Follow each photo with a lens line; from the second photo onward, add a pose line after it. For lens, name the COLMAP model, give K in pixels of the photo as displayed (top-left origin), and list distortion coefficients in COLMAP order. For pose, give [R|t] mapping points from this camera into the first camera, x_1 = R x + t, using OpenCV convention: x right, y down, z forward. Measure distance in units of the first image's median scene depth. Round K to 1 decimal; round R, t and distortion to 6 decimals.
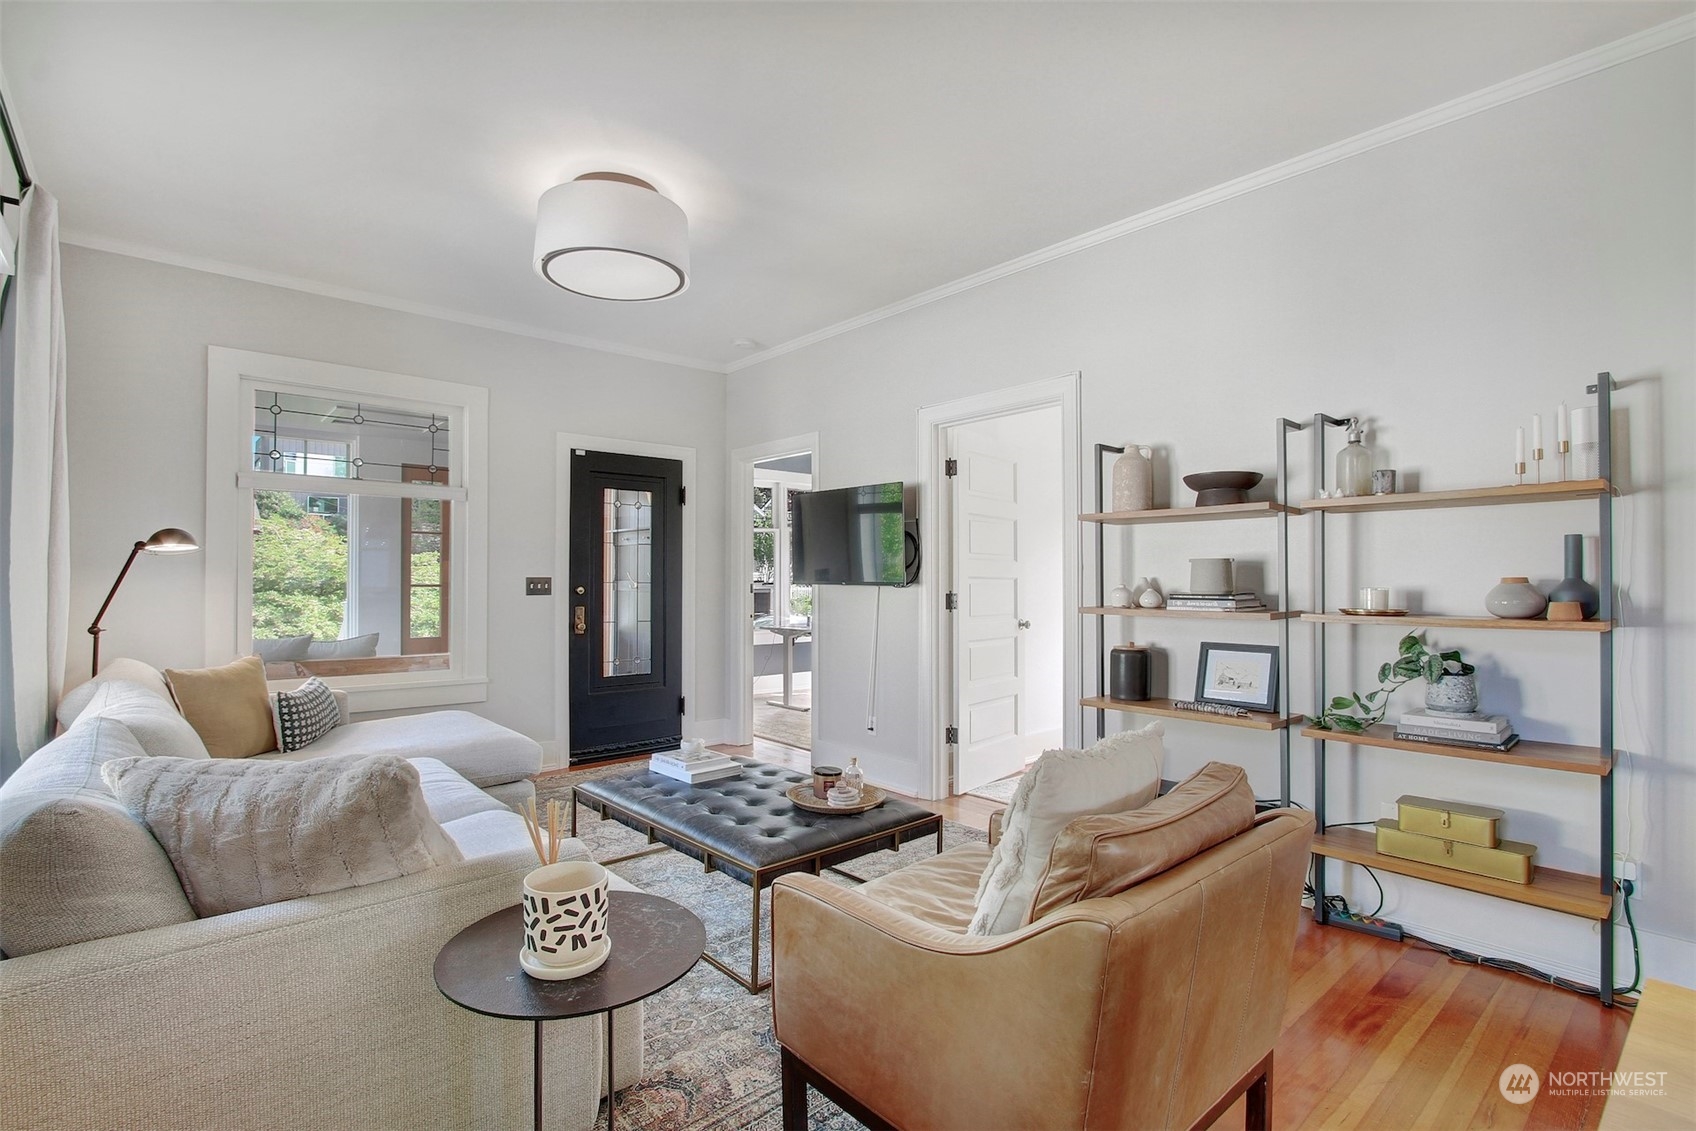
lens RADIAL K [[821.1, 0, 845.9], [0, 821.1, 572.4], [0, 0, 1]] dist [-0.015154, 0.002372]
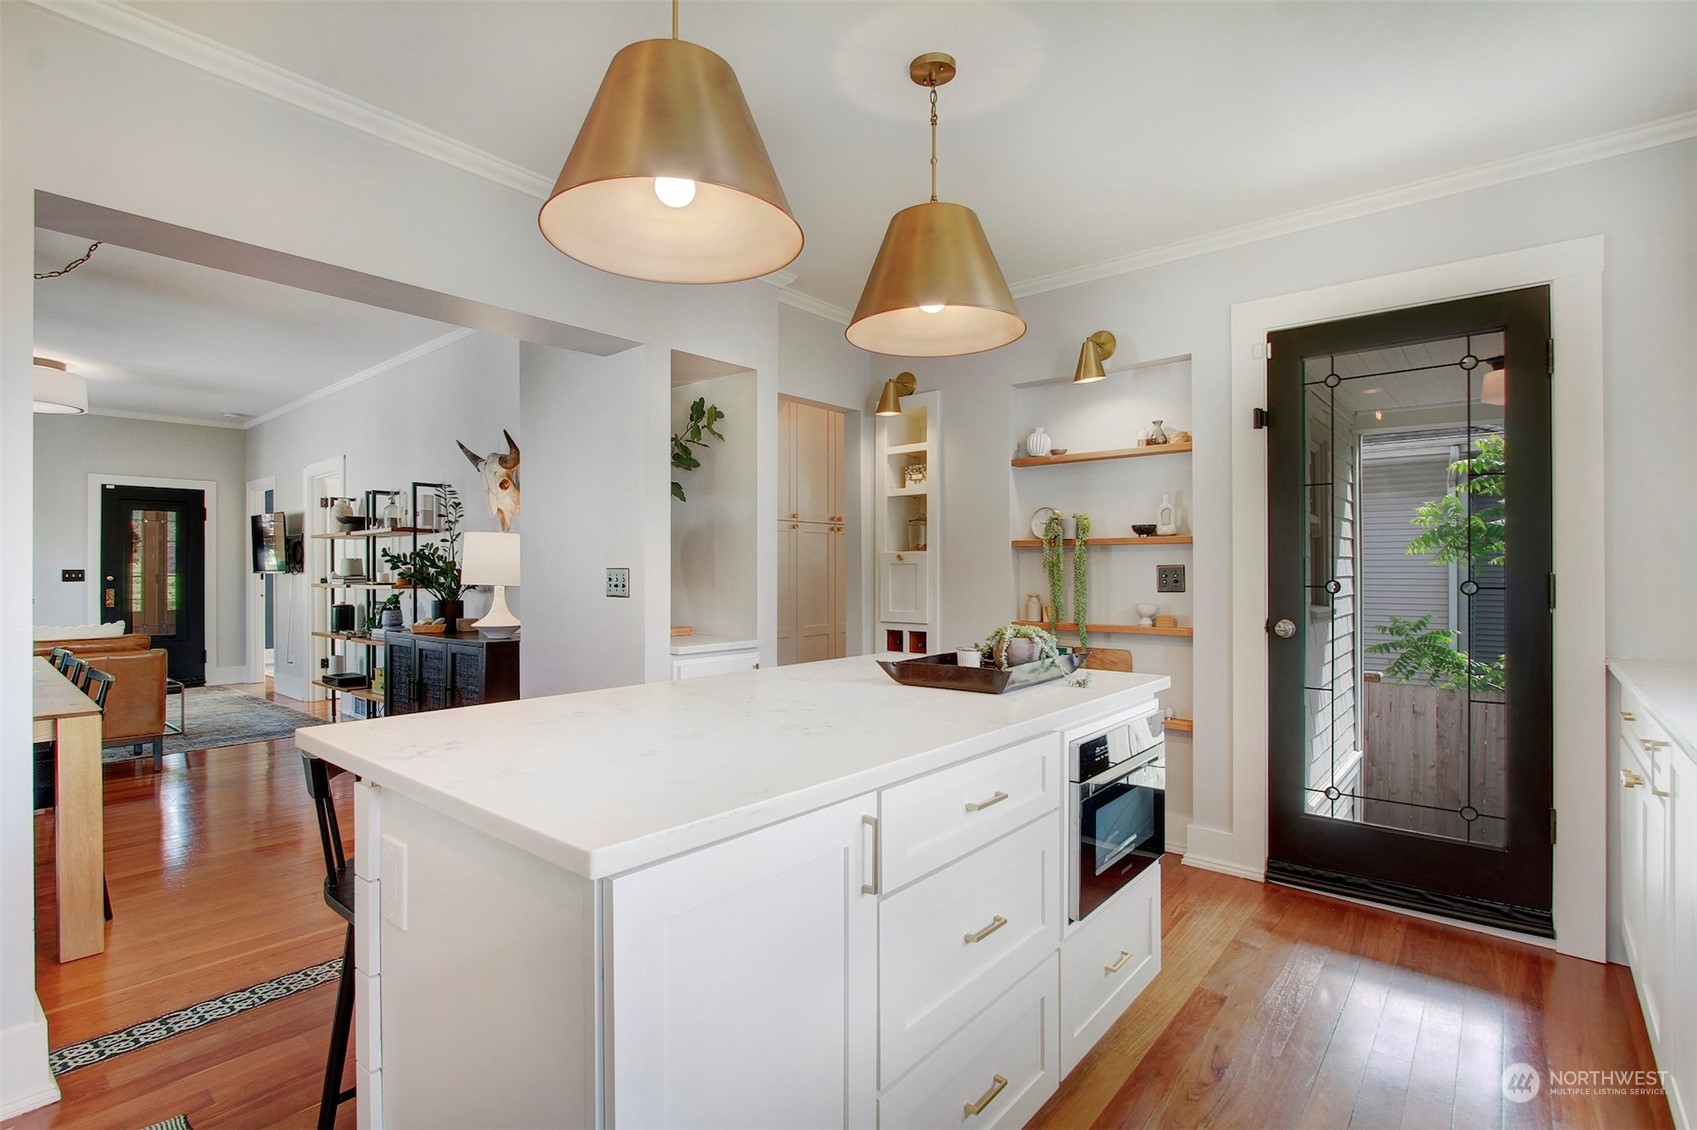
lens RADIAL K [[821.6, 0, 848.8], [0, 821.6, 569.1], [0, 0, 1]] dist [-0.015154, 0.002372]
pose [[0.988097, -0.001918, 0.153823, 0.788048], [0.001150, 0.999986, 0.005081, -0.001087], [-0.153831, -0.004843, 0.988085, -0.683287]]
